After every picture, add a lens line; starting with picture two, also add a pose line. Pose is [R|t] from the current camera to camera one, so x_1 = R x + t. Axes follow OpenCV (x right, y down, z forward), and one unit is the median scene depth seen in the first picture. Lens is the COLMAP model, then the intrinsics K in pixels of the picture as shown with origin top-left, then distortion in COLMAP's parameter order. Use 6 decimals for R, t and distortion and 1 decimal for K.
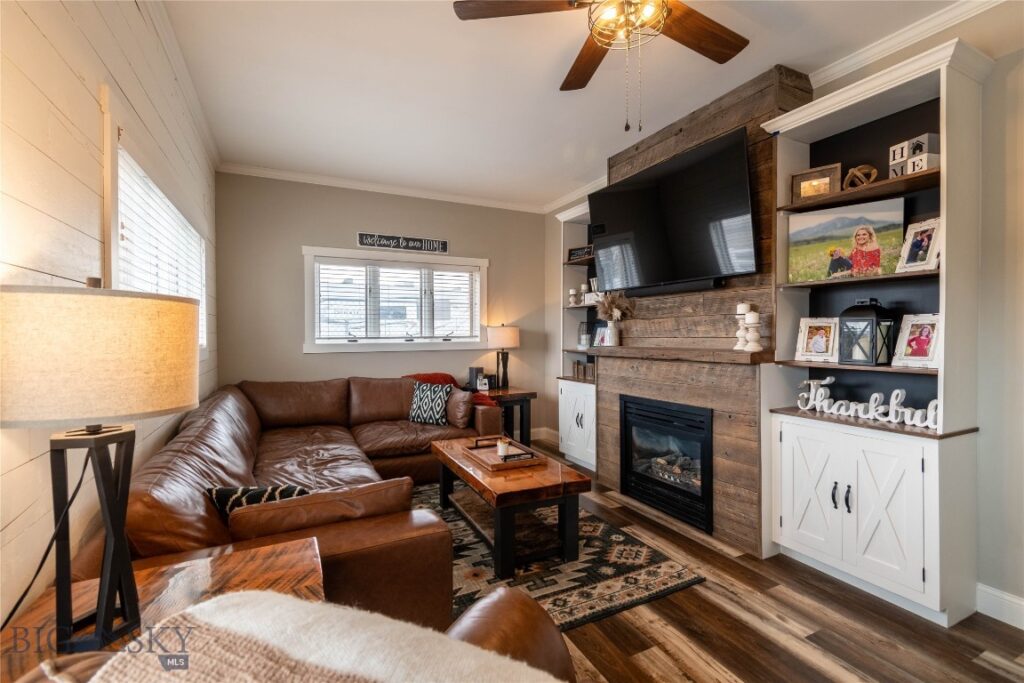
lens RADIAL K [[460.8, 0, 520.1], [0, 460.8, 337.2], [0, 0, 1]] dist [0.003802, 0.000860]
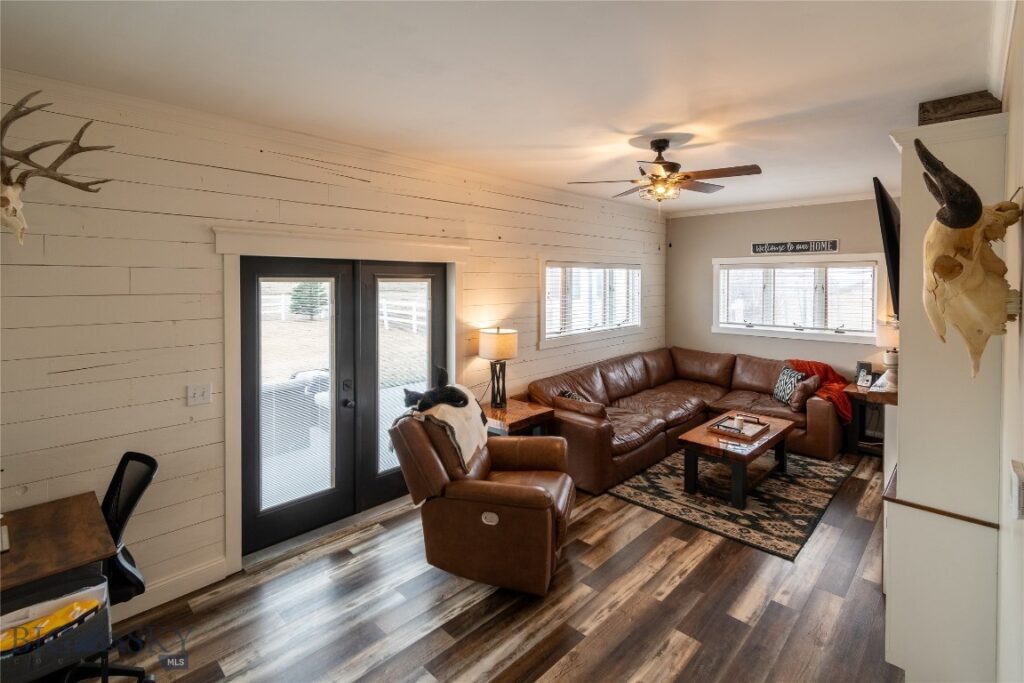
lens RADIAL K [[477.8, 0, 511.9], [0, 477.8, 285.5], [0, 0, 1]] dist [0.003119, -0.000234]
pose [[0.327347, 0.016385, -0.944762, 1.208634], [-0.012118, 0.999840, 0.013142, -0.204557], [0.944826, 0.007147, 0.327494, -0.137494]]
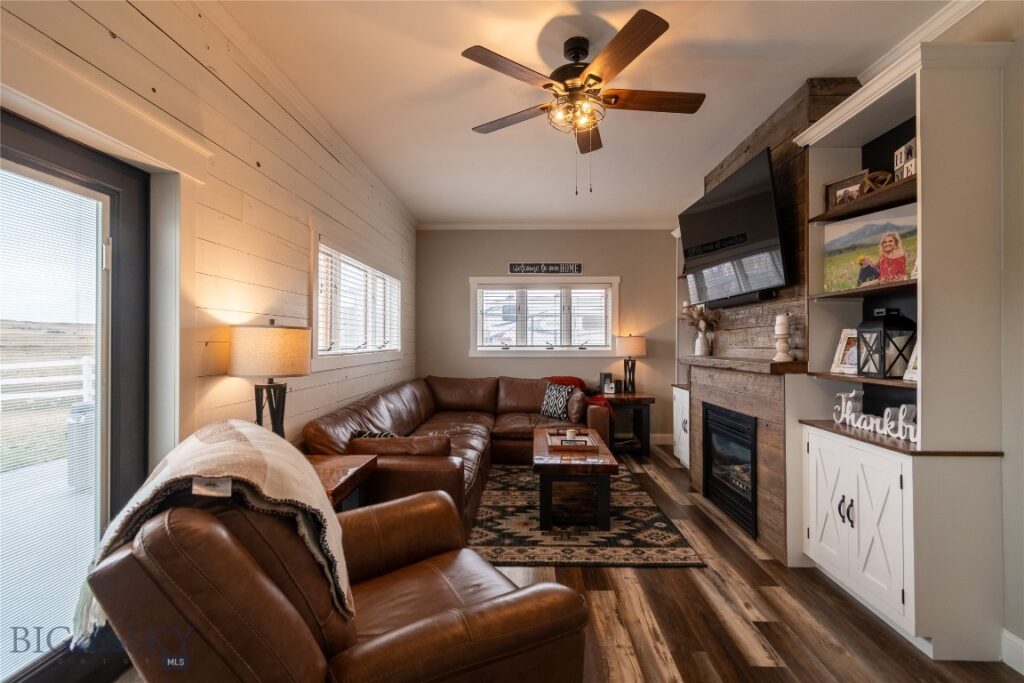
lens RADIAL K [[457.5, 0, 518.7], [0, 457.5, 338.8], [0, 0, 1]] dist [-0.000517, 0.000051]
pose [[0.882465, 0.000719, -0.470377, 0.457883], [-0.008299, 0.999867, -0.014041, -0.001559], [0.470304, 0.016295, 0.882354, -0.168043]]
